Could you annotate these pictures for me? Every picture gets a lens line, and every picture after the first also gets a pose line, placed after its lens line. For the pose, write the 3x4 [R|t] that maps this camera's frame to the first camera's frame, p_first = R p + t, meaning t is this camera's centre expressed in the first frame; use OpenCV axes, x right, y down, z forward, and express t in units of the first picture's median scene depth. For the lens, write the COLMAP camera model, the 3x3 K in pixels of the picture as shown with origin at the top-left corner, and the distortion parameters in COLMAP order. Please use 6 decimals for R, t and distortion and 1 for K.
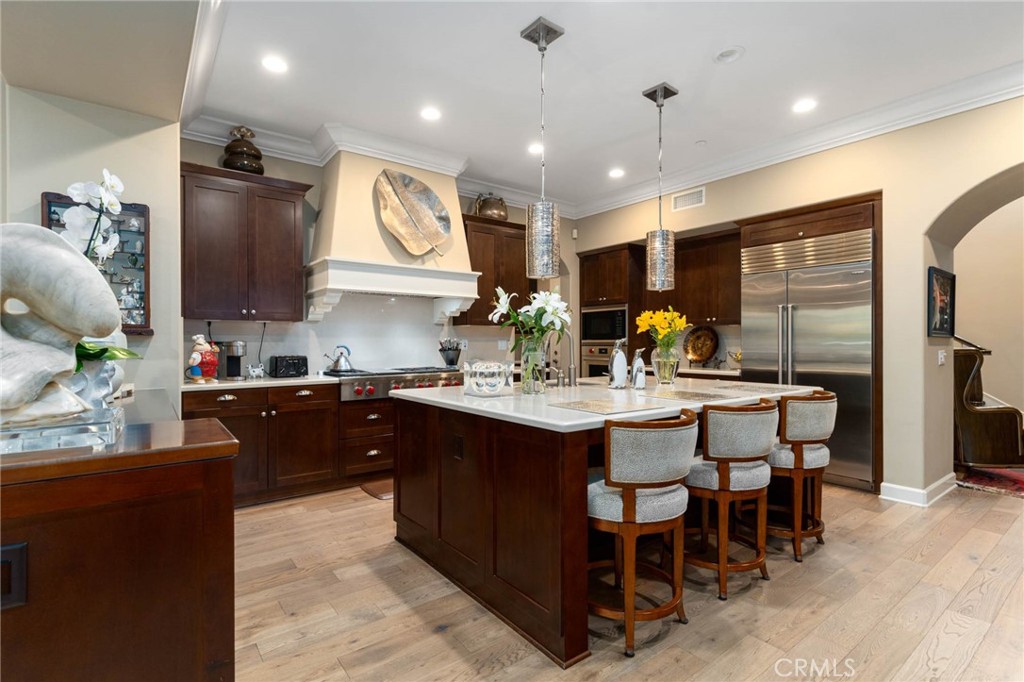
lens RADIAL K [[495.0, 0, 512.0], [0, 495.0, 341.0], [0, 0, 1]] dist [-0.000651, 0.000012]
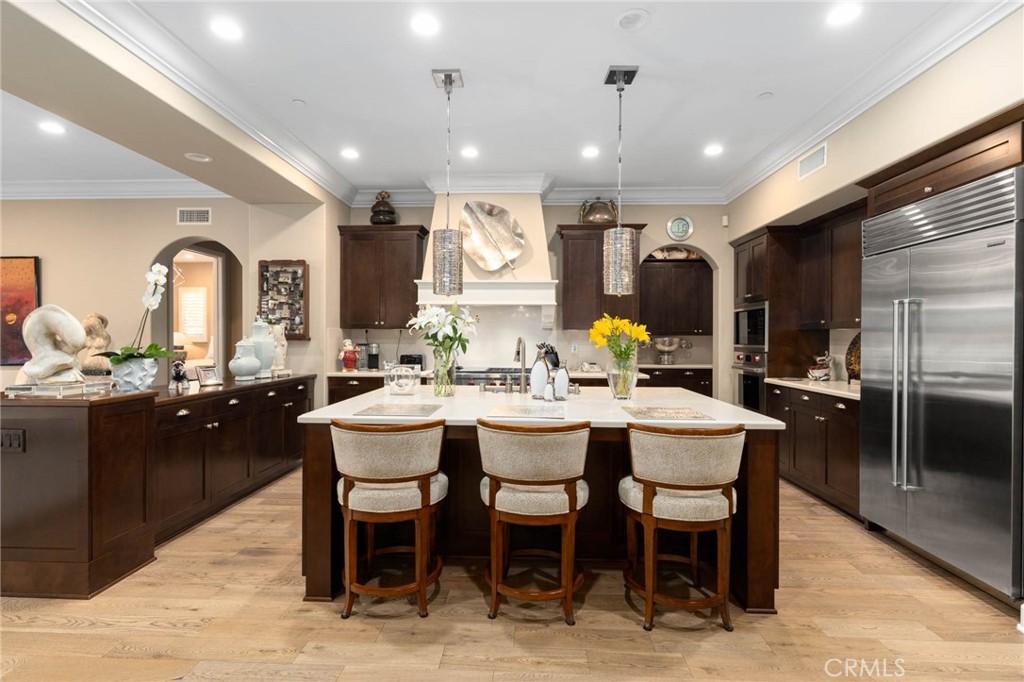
lens RADIAL K [[488.6, 0, 500.8], [0, 488.6, 339.8], [0, 0, 1]] dist [0.001018, 0.000114]
pose [[0.761528, 0.008128, -0.648081, 0.636943], [-0.003834, 0.999960, 0.008036, -0.024260], [0.648121, -0.003635, 0.761529, 0.161352]]
